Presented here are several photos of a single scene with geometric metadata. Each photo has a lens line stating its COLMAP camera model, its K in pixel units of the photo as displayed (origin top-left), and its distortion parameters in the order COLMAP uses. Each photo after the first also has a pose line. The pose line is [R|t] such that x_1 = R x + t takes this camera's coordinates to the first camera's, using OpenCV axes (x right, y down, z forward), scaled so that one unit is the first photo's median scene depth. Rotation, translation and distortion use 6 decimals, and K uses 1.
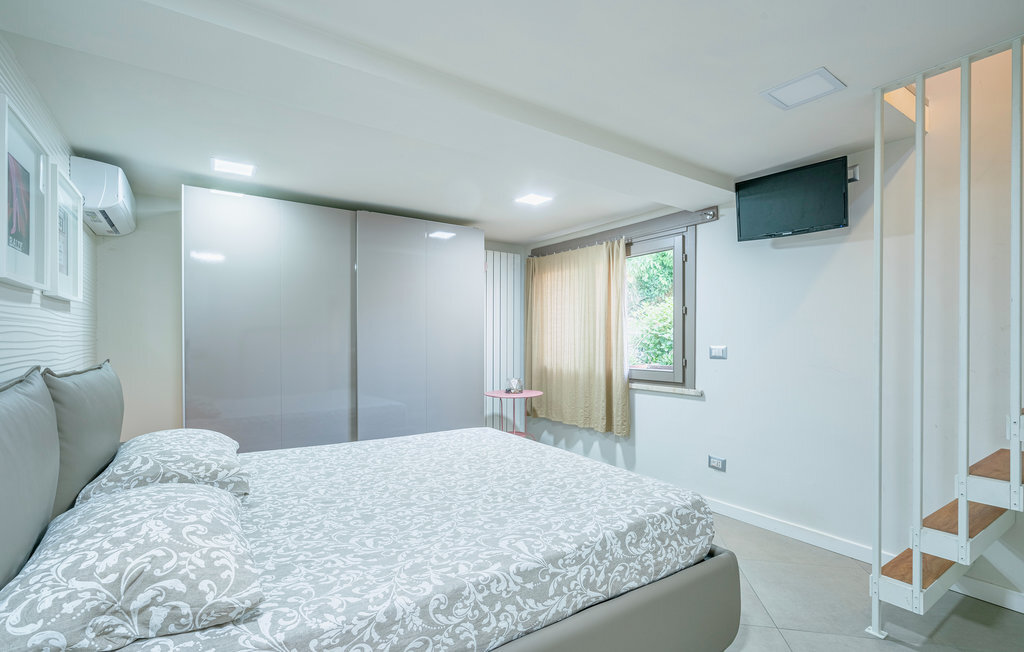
lens RADIAL K [[473.4, 0, 517.0], [0, 473.4, 341.3], [0, 0, 1]] dist [-0.006433, 0.000730]
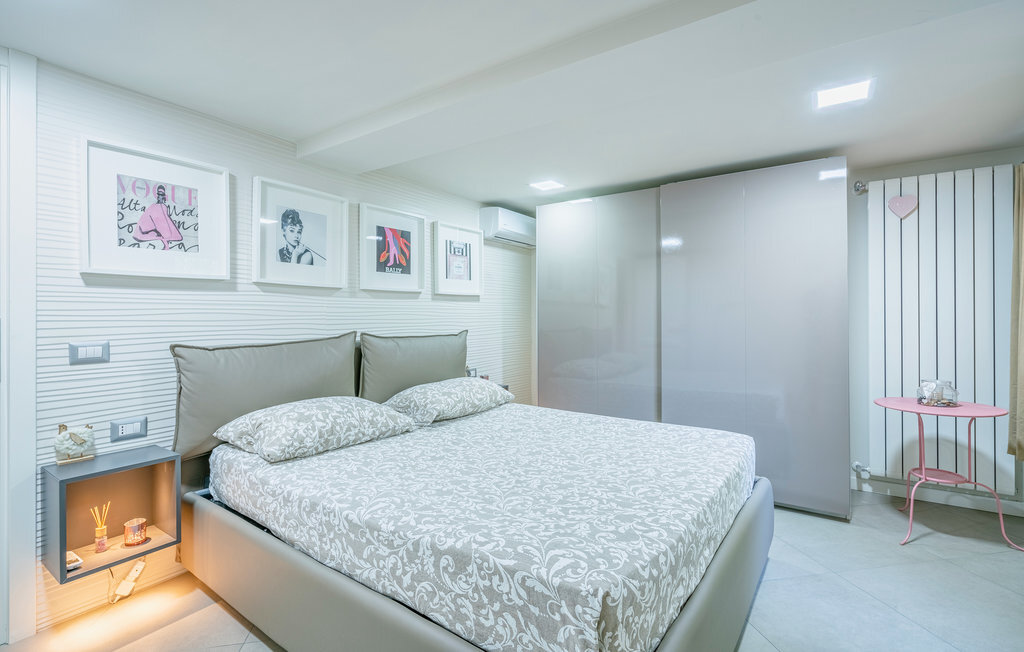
lens RADIAL K [[473.4, 0, 511.2], [0, 473.4, 317.5], [0, 0, 1]] dist [-0.006433, 0.000730]
pose [[0.343671, -0.004260, -0.939081, 1.019376], [-0.000131, 0.999989, -0.004584, 0.001011], [0.939090, 0.001698, 0.343667, 0.810562]]
